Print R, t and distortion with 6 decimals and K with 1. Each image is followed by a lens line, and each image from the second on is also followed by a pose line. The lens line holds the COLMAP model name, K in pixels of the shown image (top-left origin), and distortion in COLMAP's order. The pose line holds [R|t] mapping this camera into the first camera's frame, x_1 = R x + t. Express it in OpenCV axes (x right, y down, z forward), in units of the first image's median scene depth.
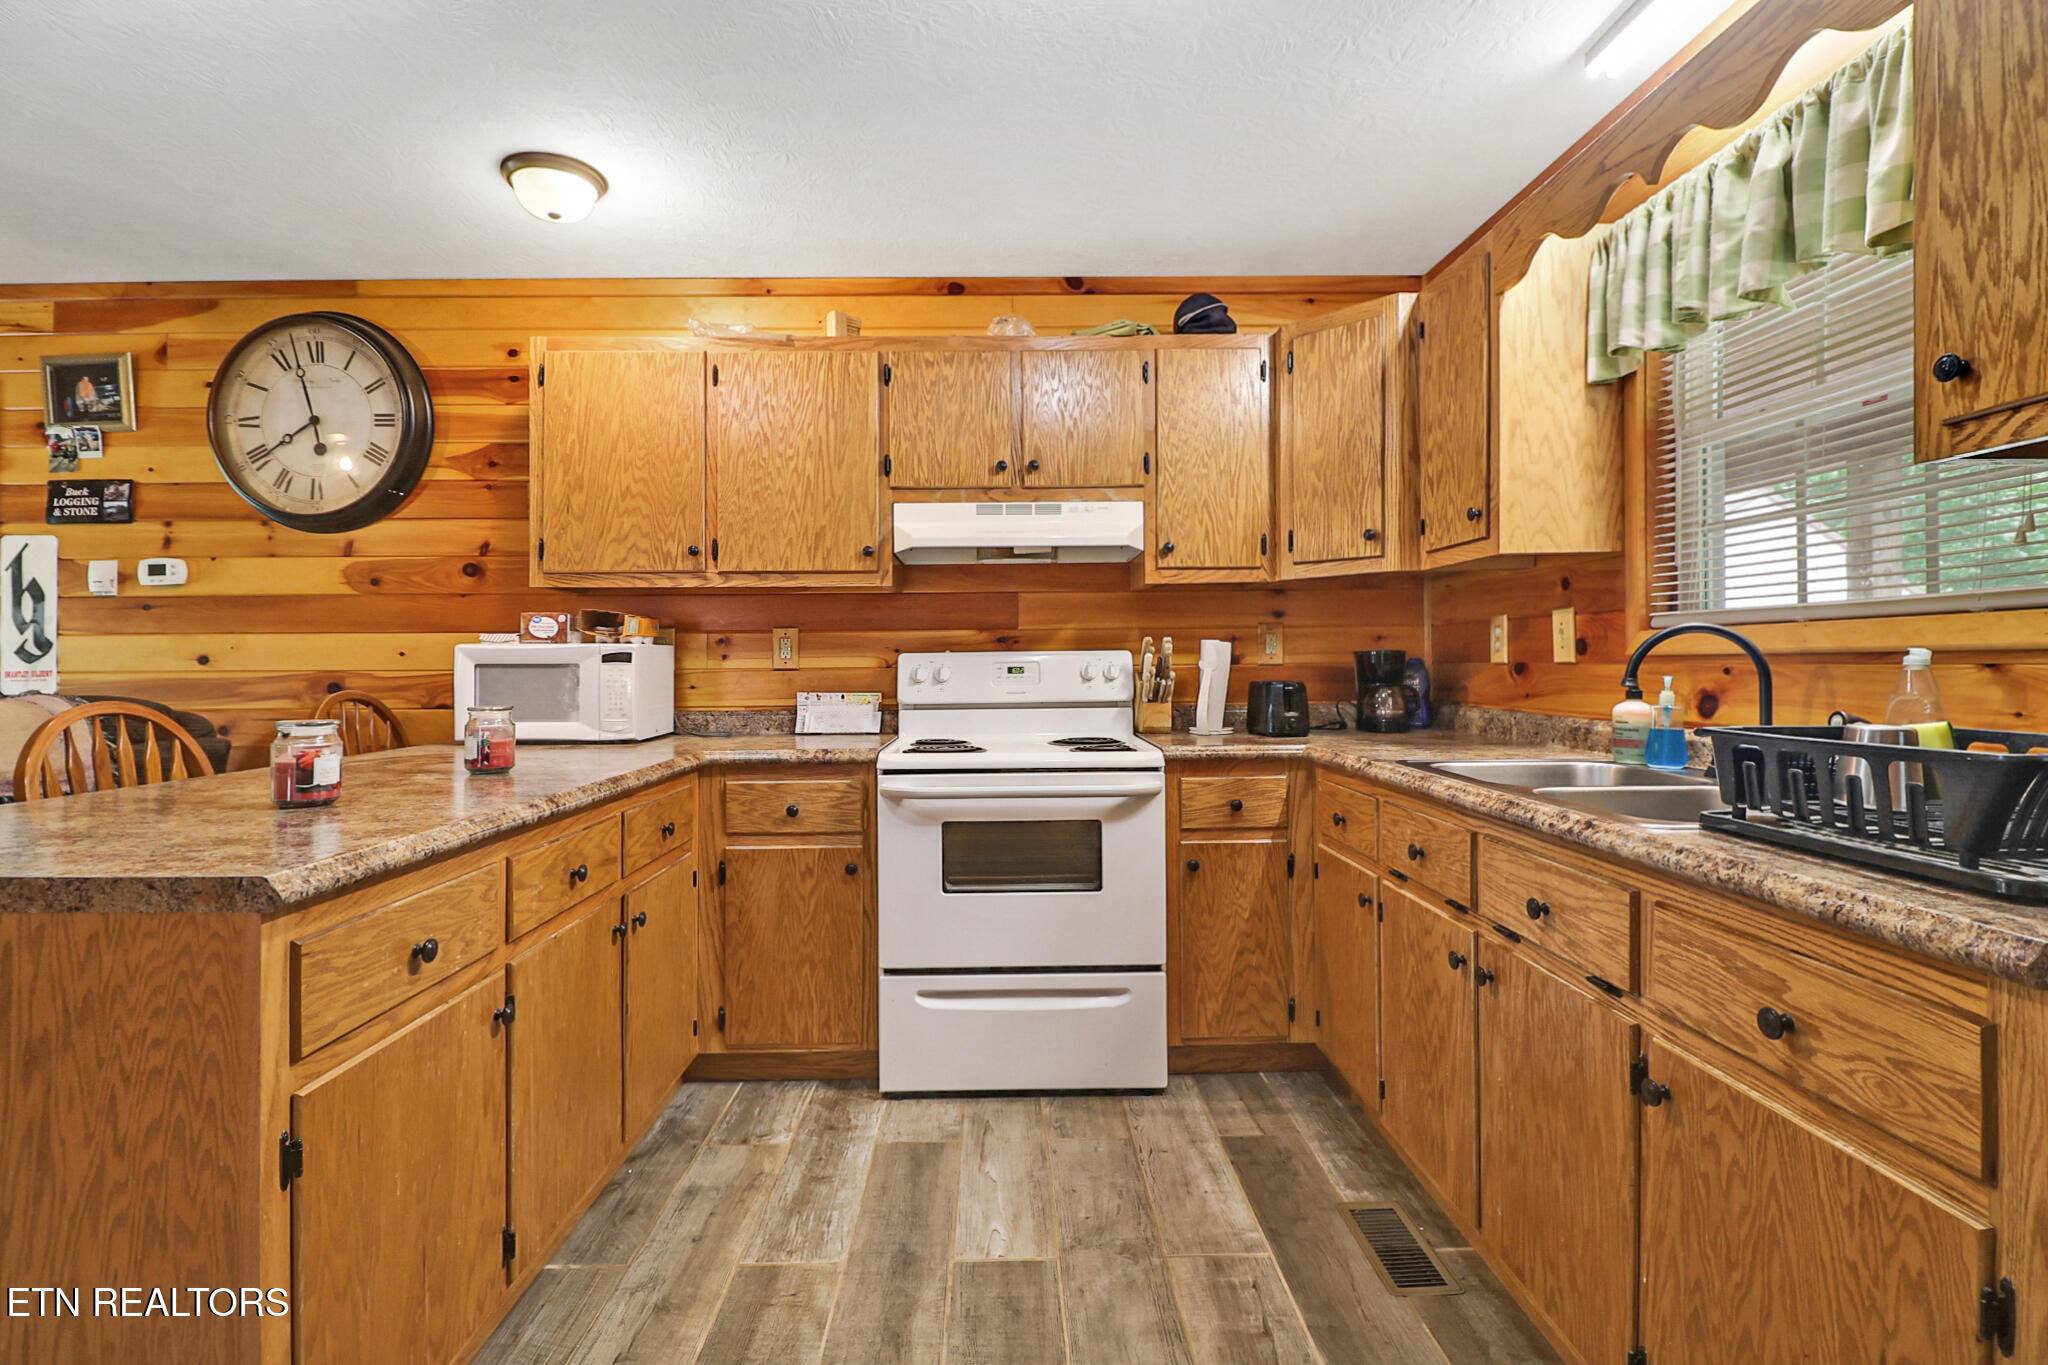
lens RADIAL K [[946.8, 0, 1000.1], [0, 946.8, 672.6], [0, 0, 1]] dist [0.001416, -0.012173]
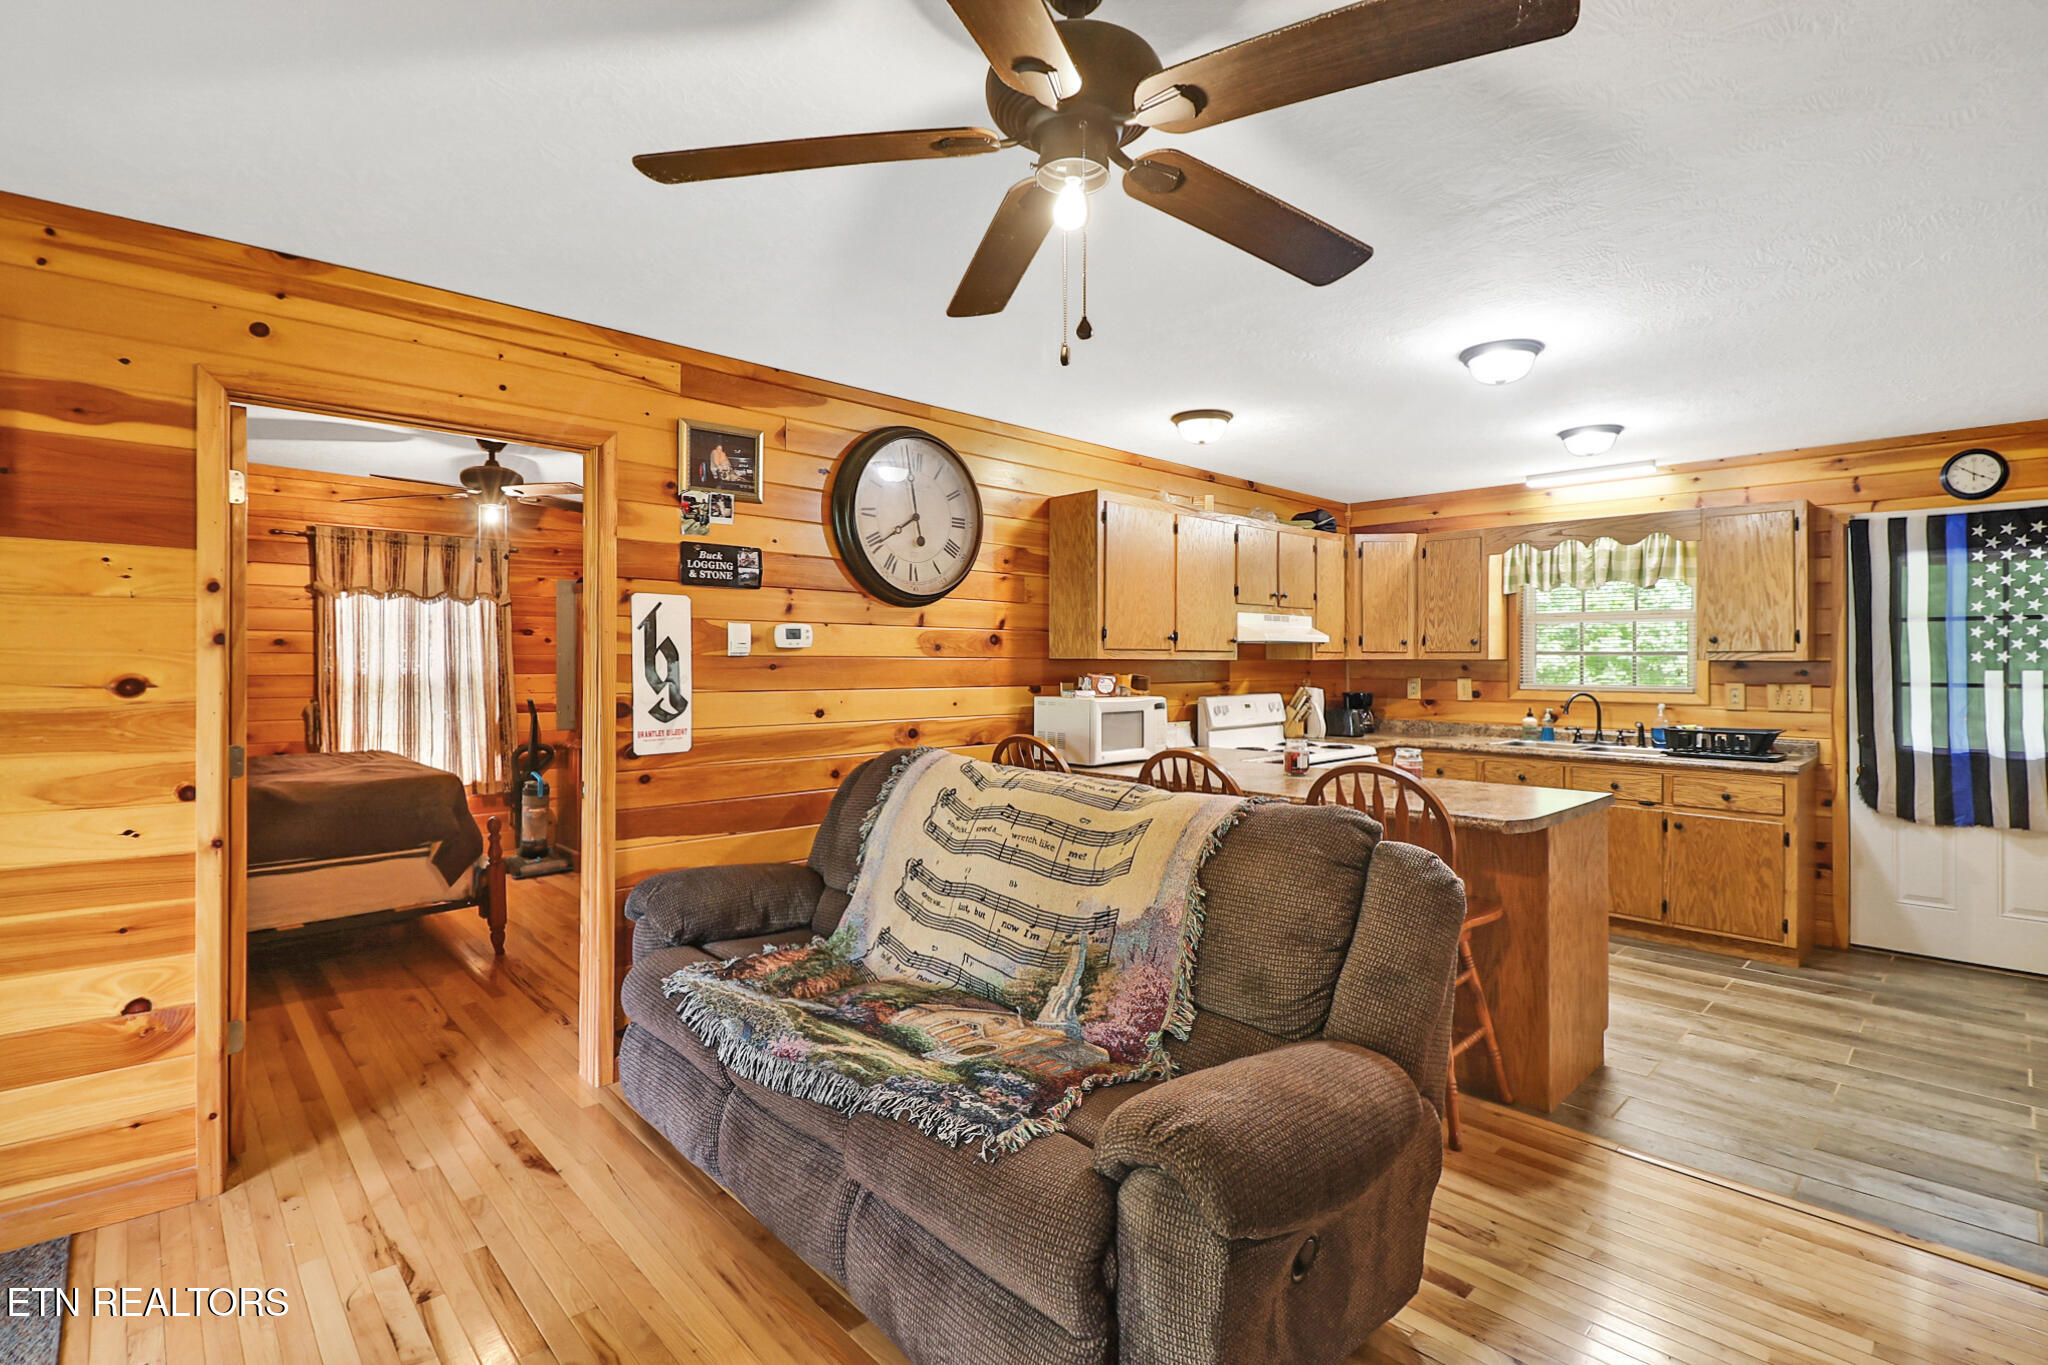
lens RADIAL K [[946.8, 0, 1000.1], [0, 946.8, 672.6], [0, 0, 1]] dist [0.001416, -0.012173]
pose [[0.741690, -0.000843, 0.670742, -1.454526], [-0.001483, 0.999995, 0.002896, -0.066686], [-0.670741, -0.003143, 0.741685, 0.005643]]
